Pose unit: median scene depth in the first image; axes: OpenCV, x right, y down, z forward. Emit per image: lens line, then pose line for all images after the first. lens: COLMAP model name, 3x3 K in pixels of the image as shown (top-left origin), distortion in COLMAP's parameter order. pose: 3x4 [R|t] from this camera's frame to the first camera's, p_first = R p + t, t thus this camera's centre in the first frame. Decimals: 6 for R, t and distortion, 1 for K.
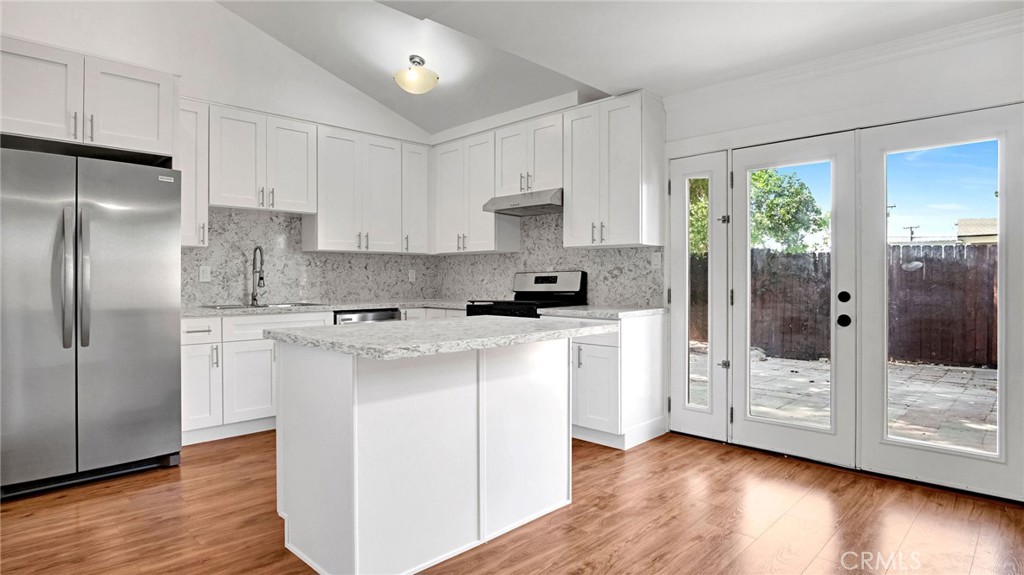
lens RADIAL K [[551.6, 0, 510.1], [0, 551.6, 281.2], [0, 0, 1]] dist [-0.028804, -0.000632]
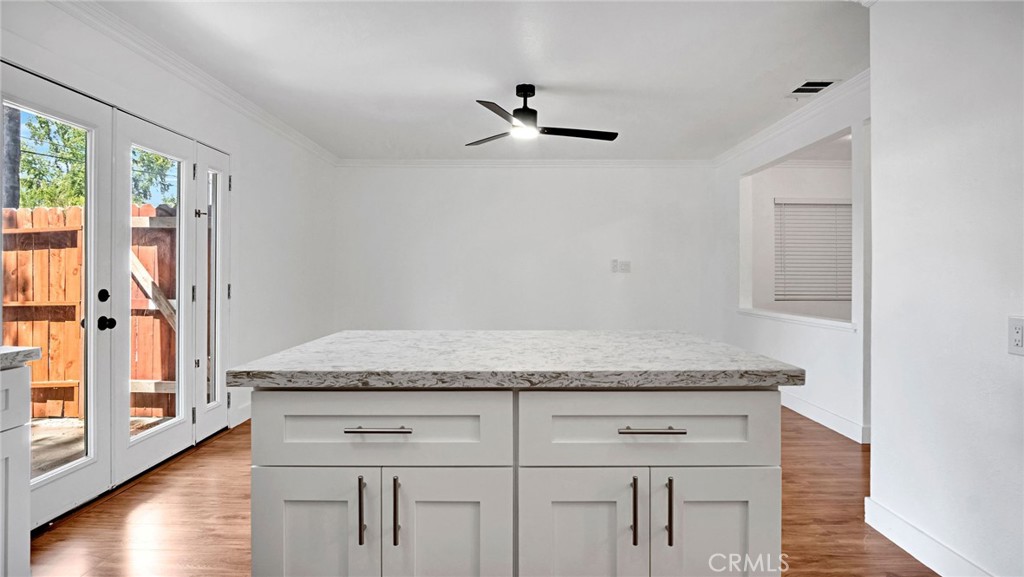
lens RADIAL K [[560.7, 0, 516.8], [0, 560.7, 275.0], [0, 0, 1]] dist [-0.015271, 0.000743]
pose [[-0.711456, -0.000834, 0.702731, -0.354038], [0.003906, 0.999979, 0.005141, -0.004557], [-0.702720, 0.006403, -0.711437, 0.888671]]
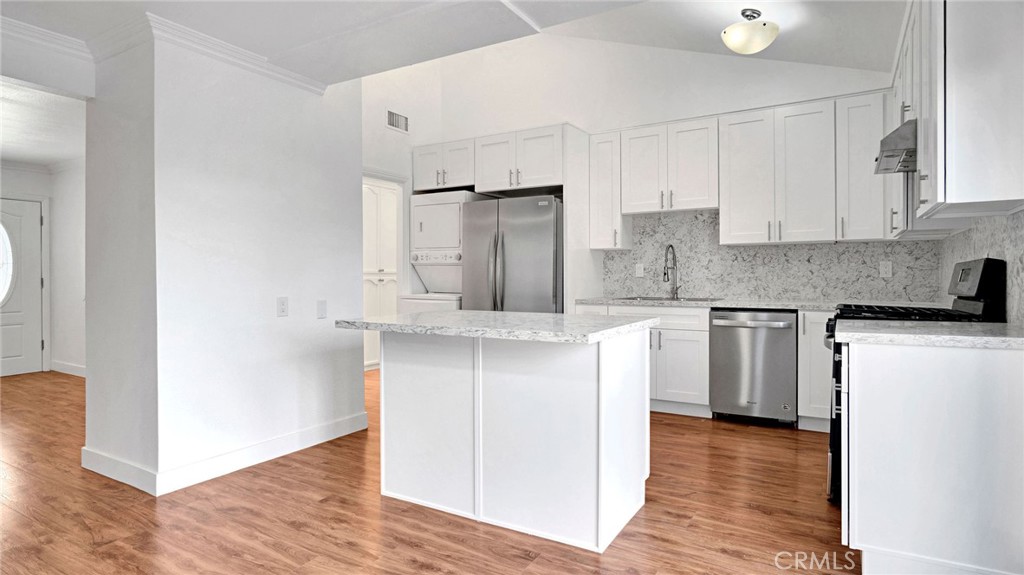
lens RADIAL K [[560.7, 0, 516.8], [0, 560.7, 274.0], [0, 0, 1]] dist [-0.015271, 0.000743]
pose [[0.238164, -0.002741, -0.971221, 0.578949], [-0.000724, 0.999995, -0.003000, -0.001604], [0.971225, 0.001417, 0.238161, 0.453418]]
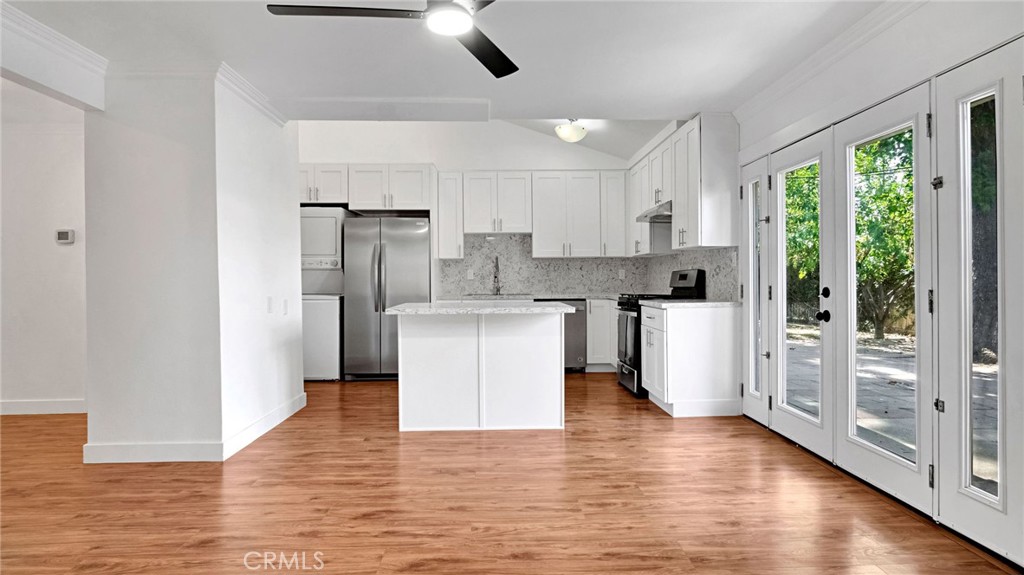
lens RADIAL K [[551.6, 0, 510.1], [0, 551.6, 281.2], [0, 0, 1]] dist [-0.028804, -0.000632]
pose [[0.719646, -0.000310, -0.694341, 0.681515], [0.002616, 0.999994, 0.002265, 0.003013], [0.694336, -0.003447, 0.719643, -0.104657]]
